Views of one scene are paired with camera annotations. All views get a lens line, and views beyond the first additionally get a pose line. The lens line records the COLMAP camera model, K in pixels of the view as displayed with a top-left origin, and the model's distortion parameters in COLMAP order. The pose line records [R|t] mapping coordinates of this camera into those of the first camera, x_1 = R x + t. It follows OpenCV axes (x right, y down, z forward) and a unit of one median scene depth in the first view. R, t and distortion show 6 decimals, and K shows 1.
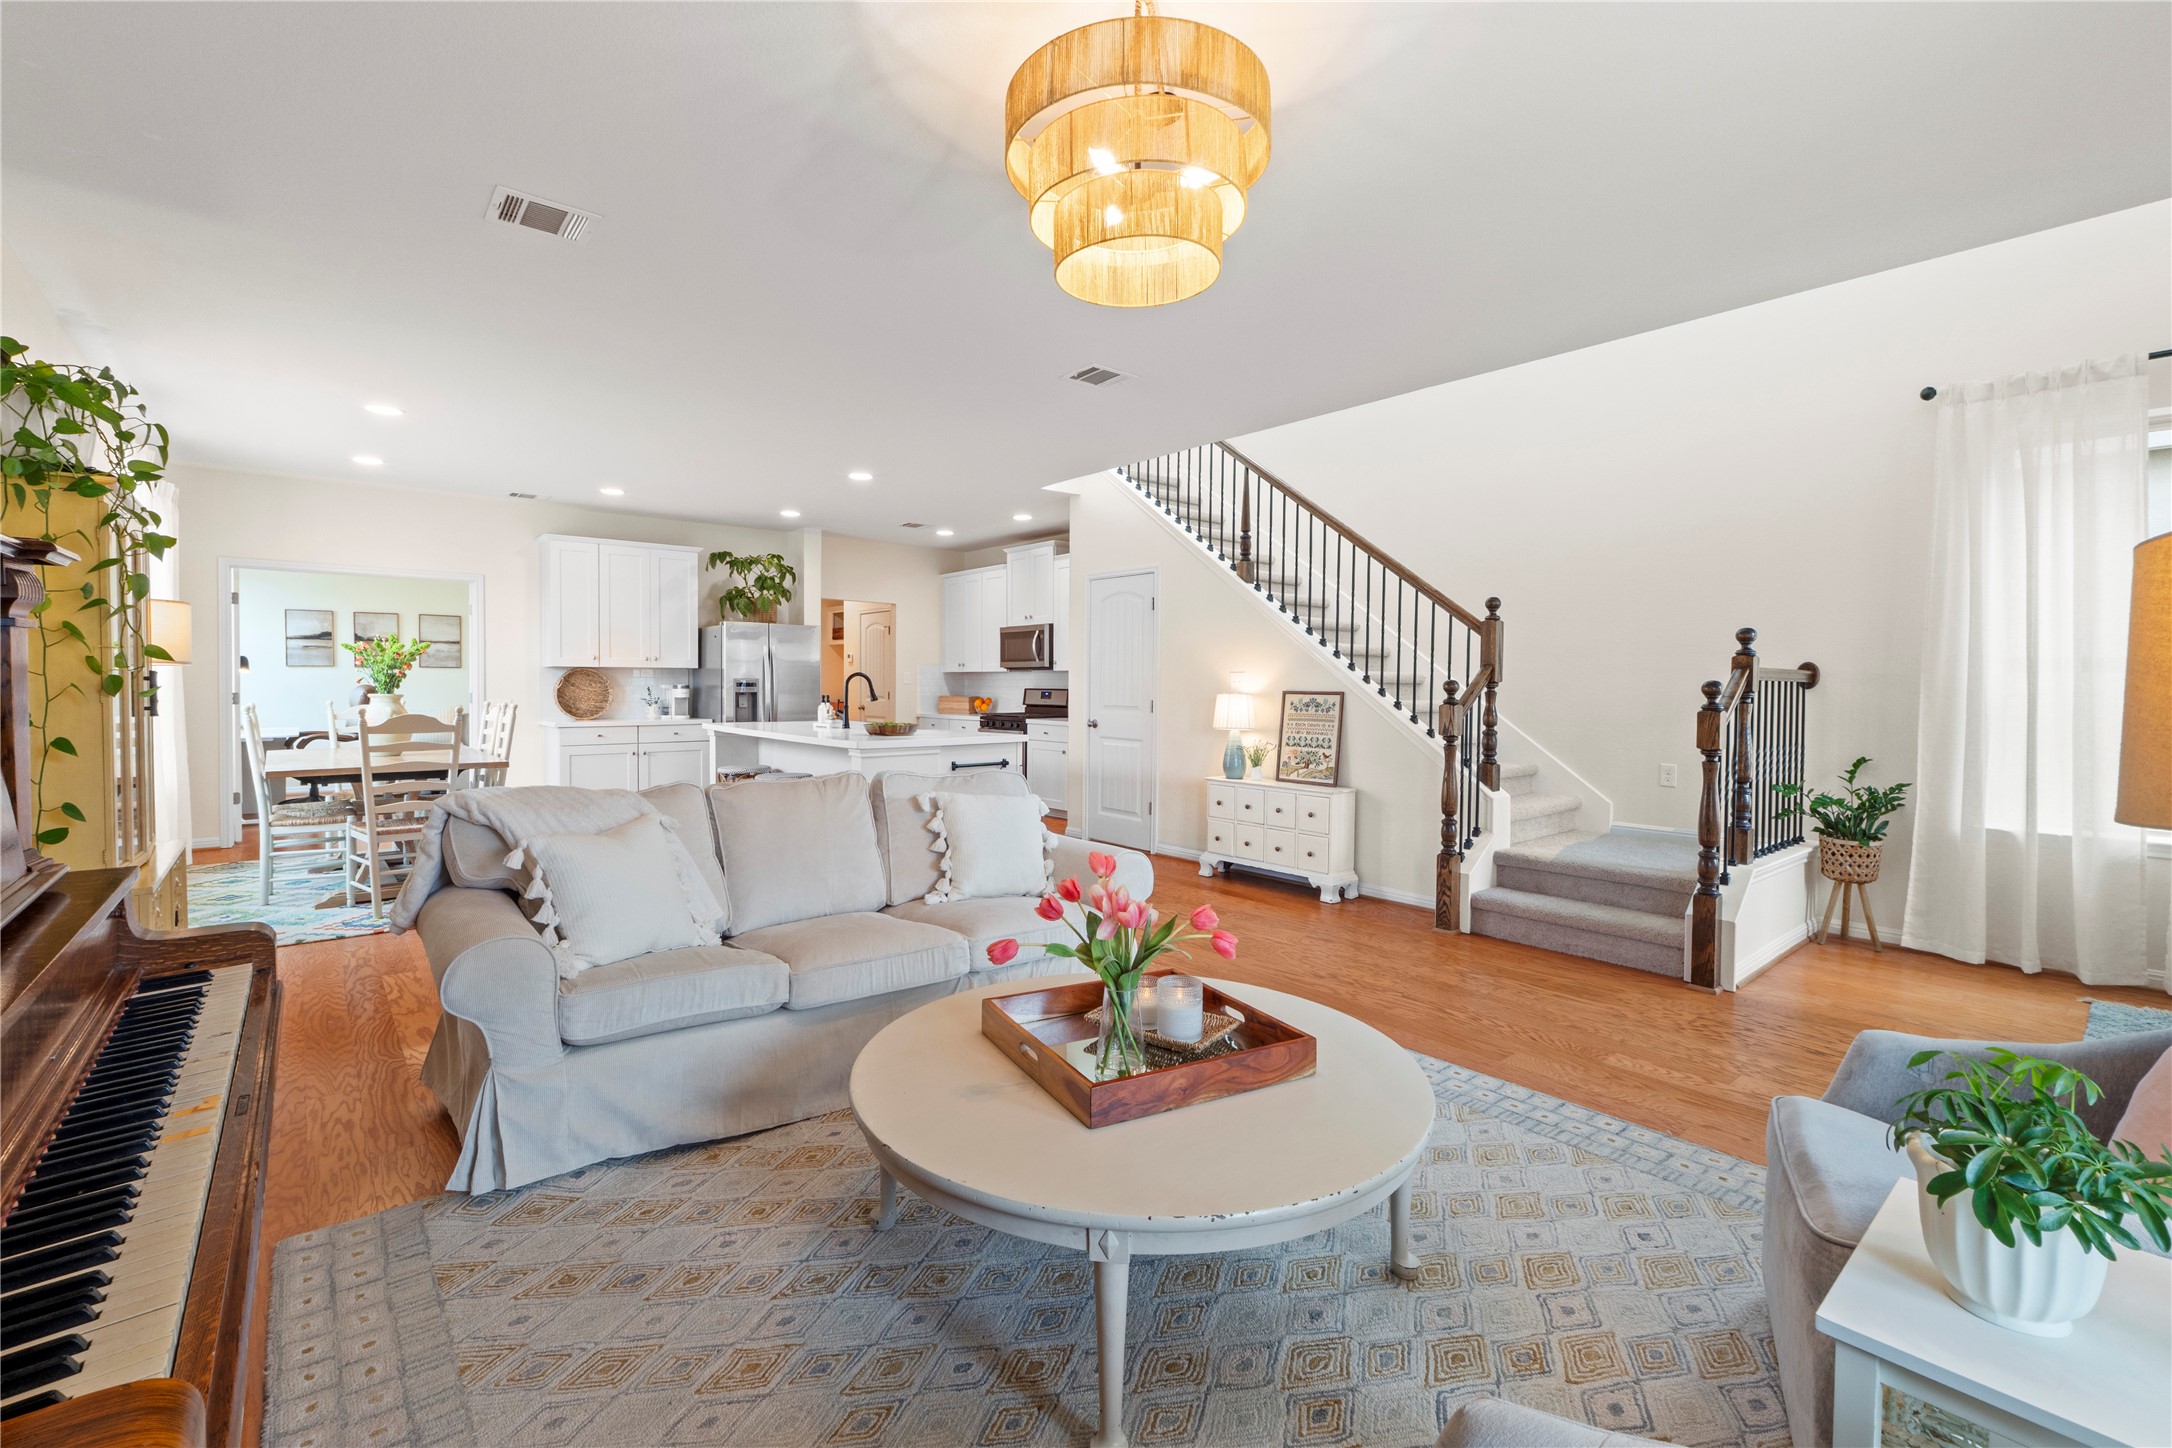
lens RADIAL K [[936.5, 0, 1085.3], [0, 936.5, 708.6], [0, 0, 1]] dist [-0.004434, -0.000208]
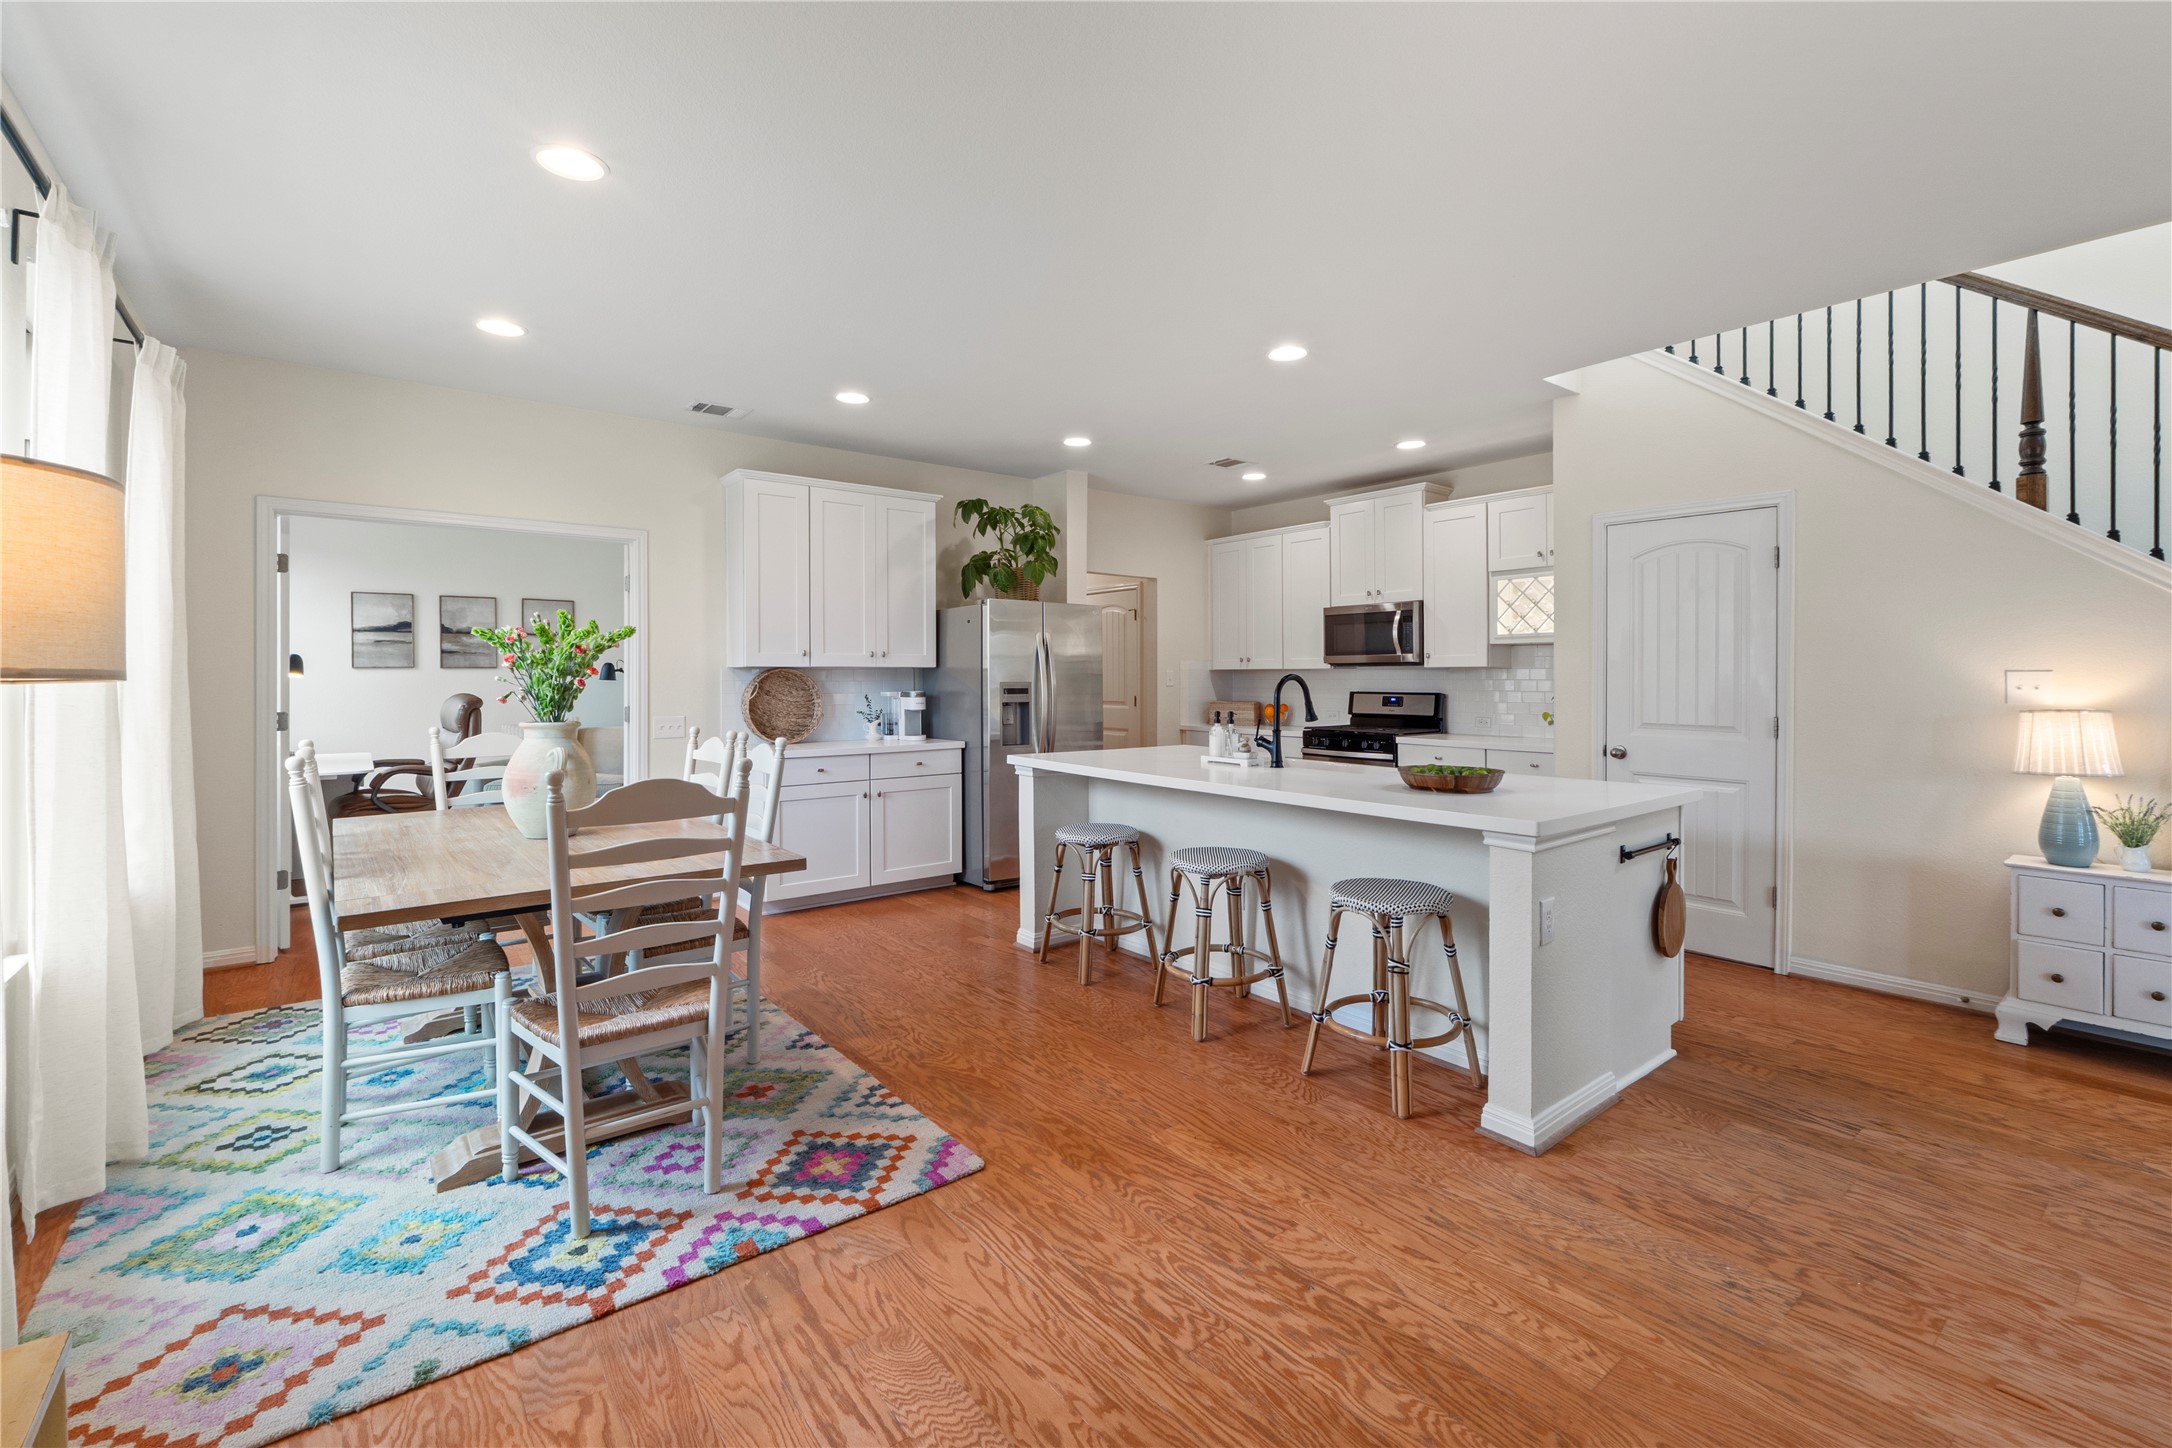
lens RADIAL K [[936.5, 0, 1104.3], [0, 936.5, 685.2], [0, 0, 1]] dist [-0.004434, -0.000208]
pose [[0.999748, -0.005798, -0.021694, -0.280094], [0.005409, 0.999824, -0.017947, -0.017098], [0.021795, 0.017825, 0.999604, 0.312777]]
